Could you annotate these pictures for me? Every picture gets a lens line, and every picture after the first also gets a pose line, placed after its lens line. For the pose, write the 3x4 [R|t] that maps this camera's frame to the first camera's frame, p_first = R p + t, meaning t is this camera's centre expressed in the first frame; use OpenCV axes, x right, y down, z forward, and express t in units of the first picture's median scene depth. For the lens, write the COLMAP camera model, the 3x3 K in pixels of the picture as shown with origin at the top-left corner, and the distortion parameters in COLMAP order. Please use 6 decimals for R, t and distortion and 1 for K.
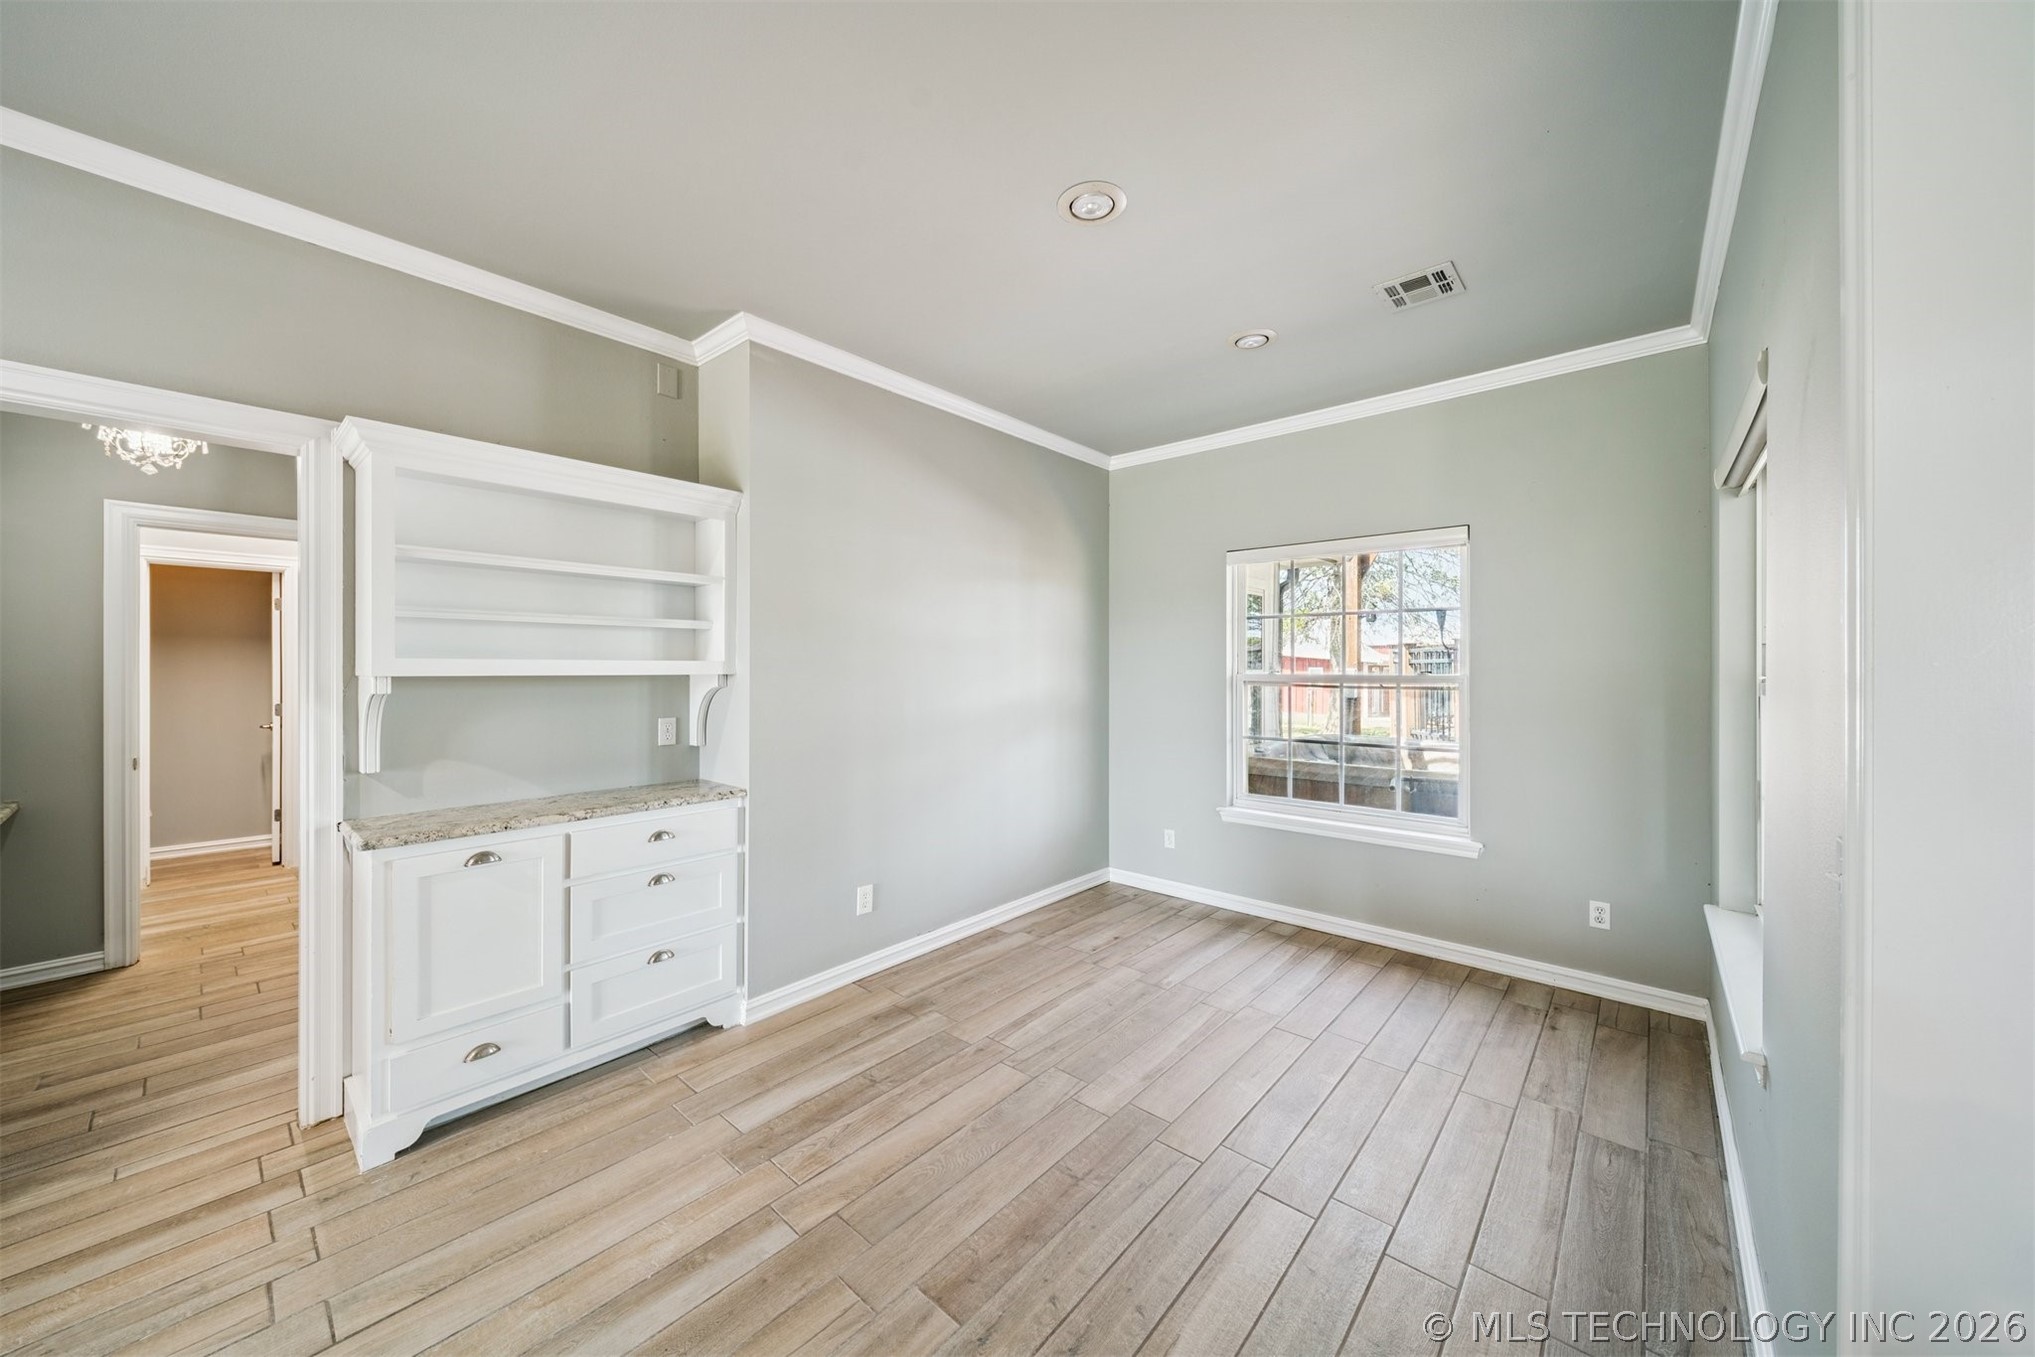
lens RADIAL K [[713.3, 0, 1008.9], [0, 713.3, 667.0], [0, 0, 1]] dist [-0.000529, -0.000877]
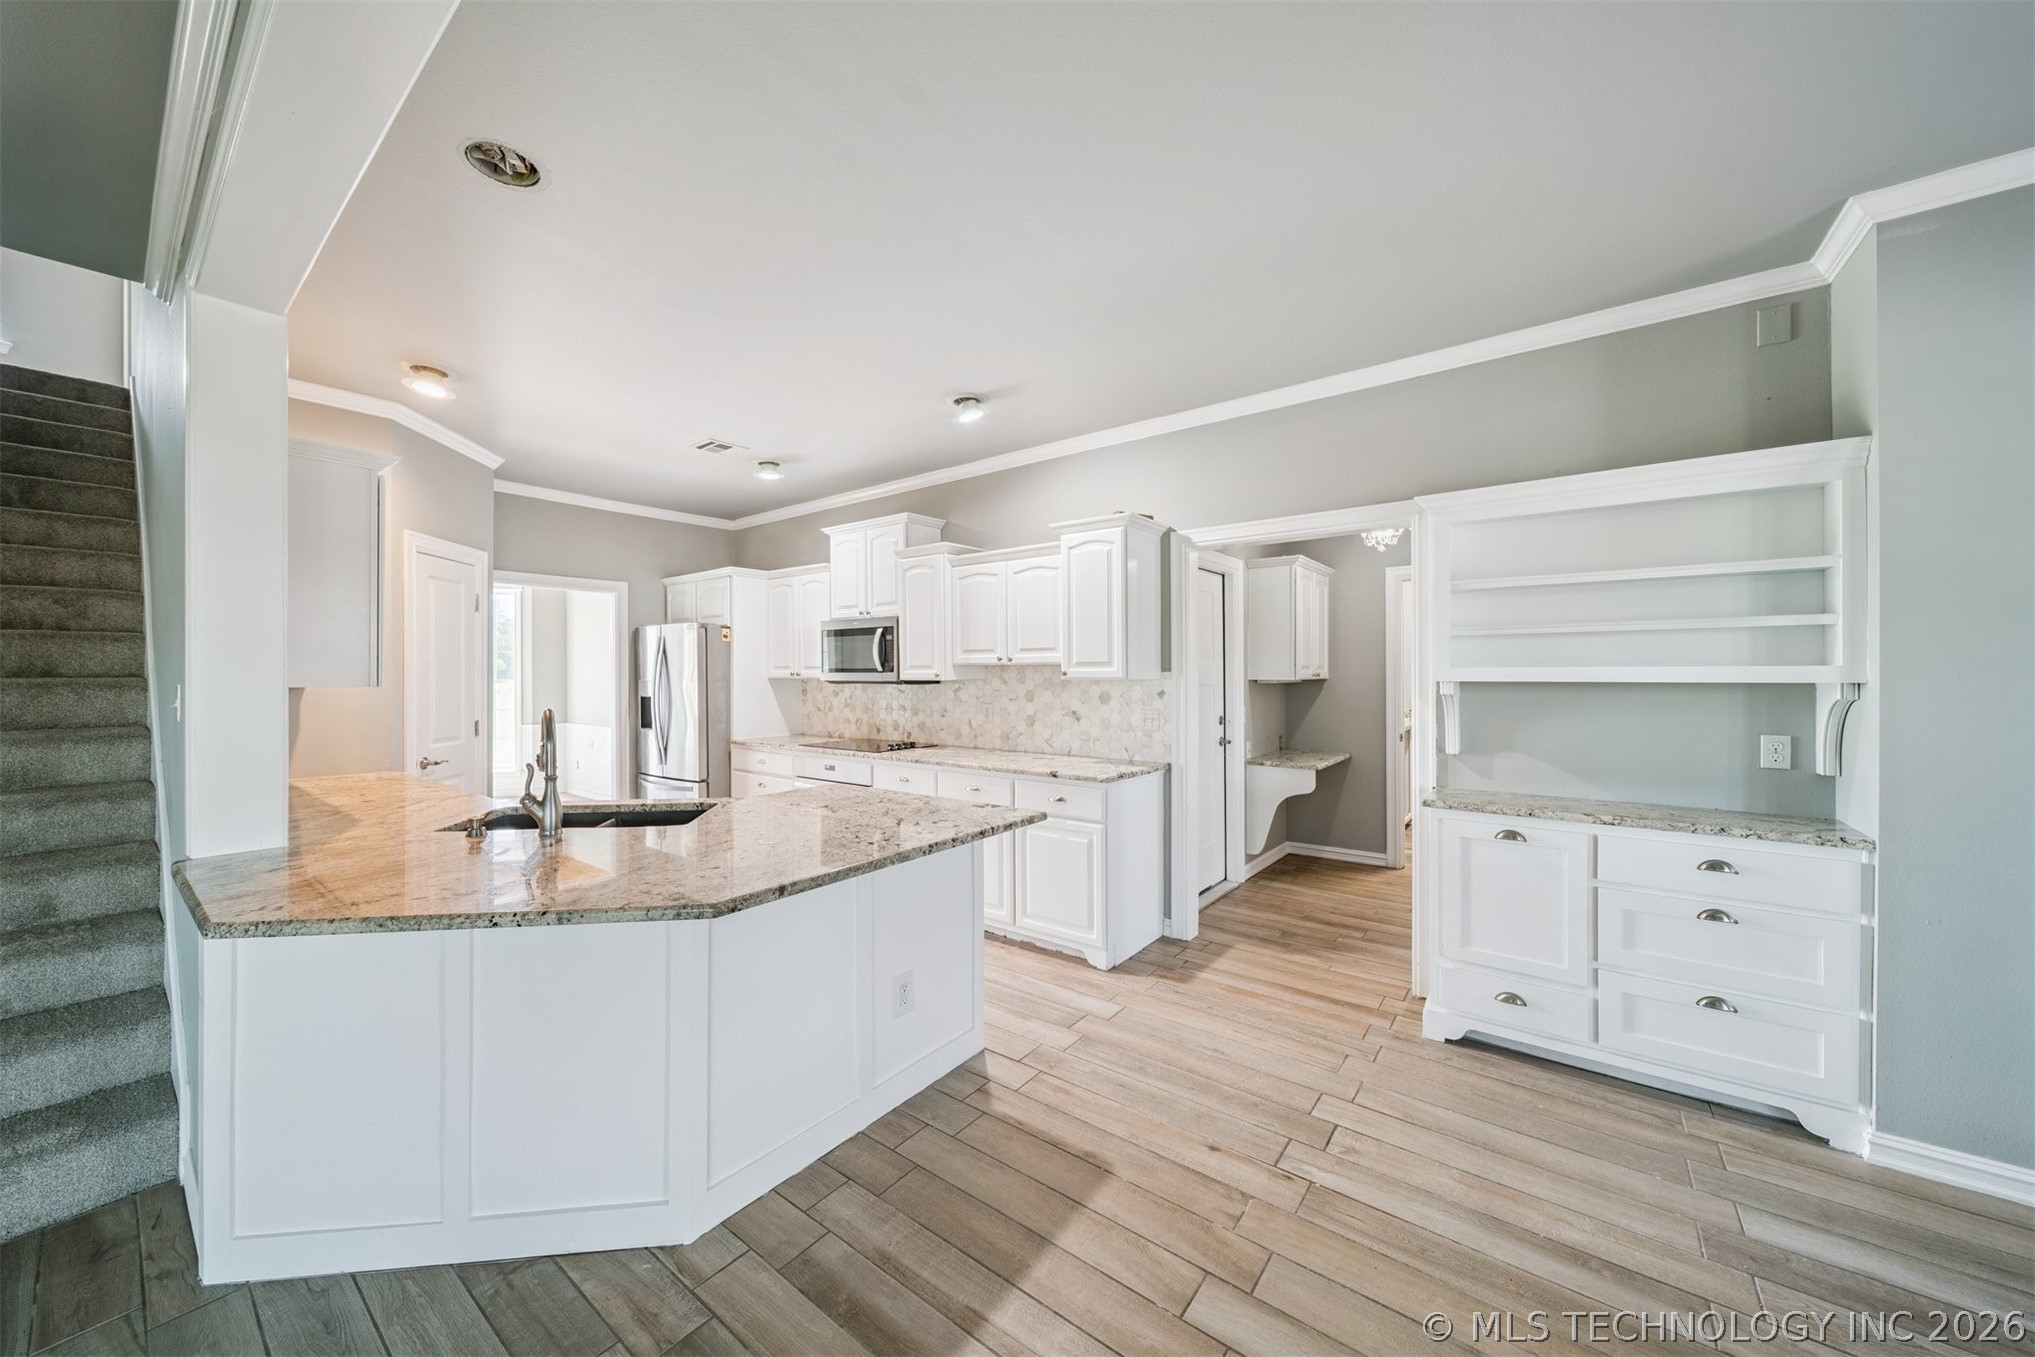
lens RADIAL K [[713.3, 0, 1008.6], [0, 713.3, 675.8], [0, 0, 1]] dist [-0.000529, -0.000877]
pose [[0.072723, 0.001423, -0.997351, 0.342469], [0.001838, 0.999997, 0.001561, -0.000675], [0.997350, -0.001947, 0.072721, 0.073974]]
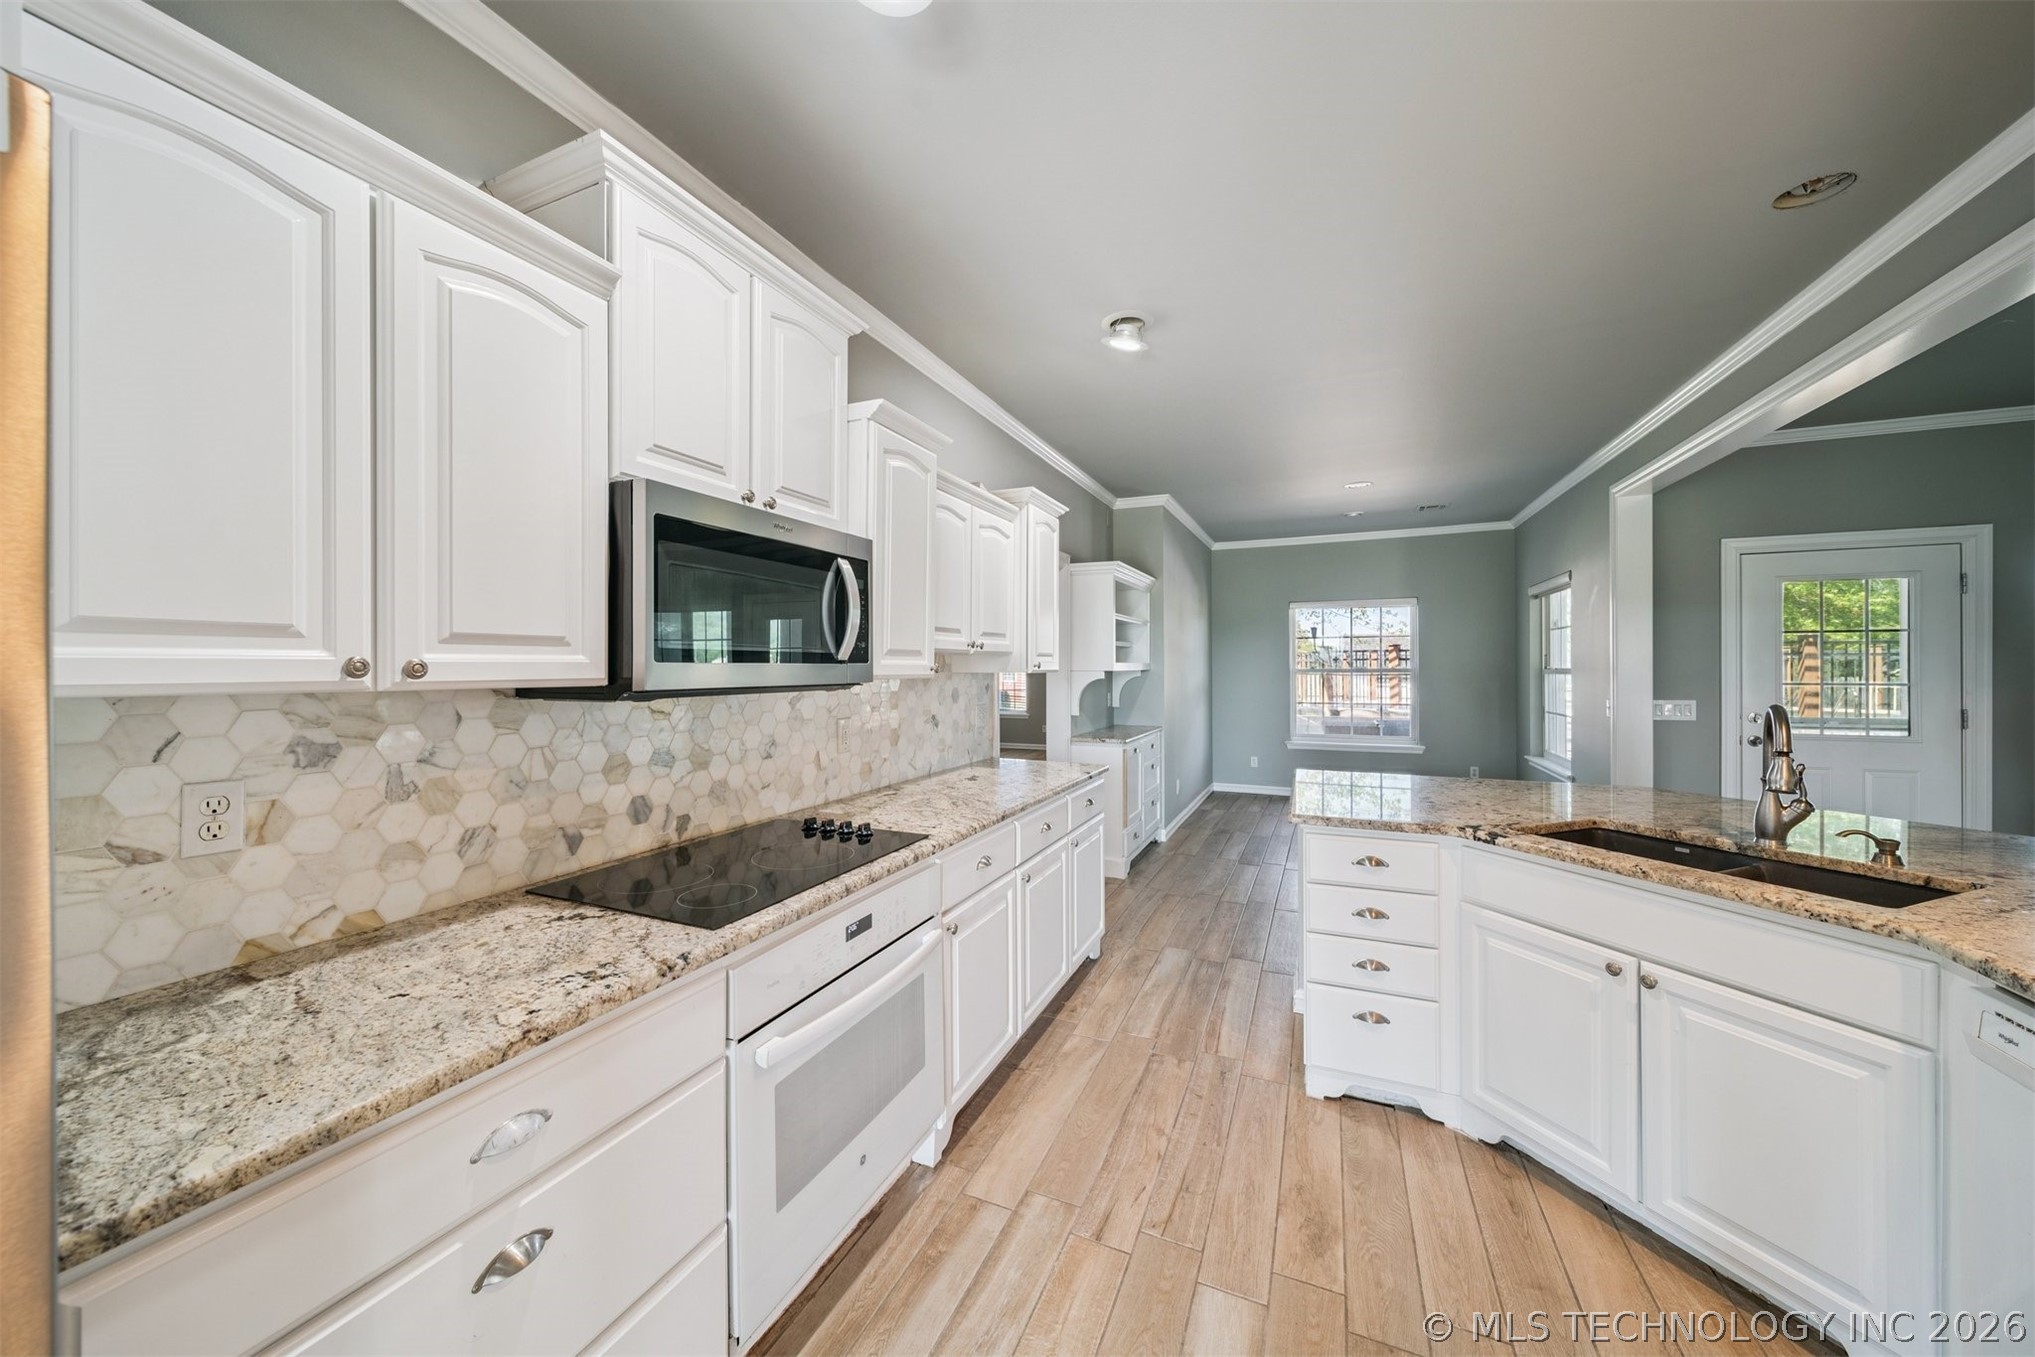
lens RADIAL K [[713.3, 0, 1004.7], [0, 713.3, 669.4], [0, 0, 1]] dist [-0.000529, -0.000877]
pose [[0.956064, -0.008261, 0.293042, -1.622190], [0.007474, 0.999965, 0.003804, -0.001436], [-0.293064, -0.001447, 0.956092, -0.942076]]
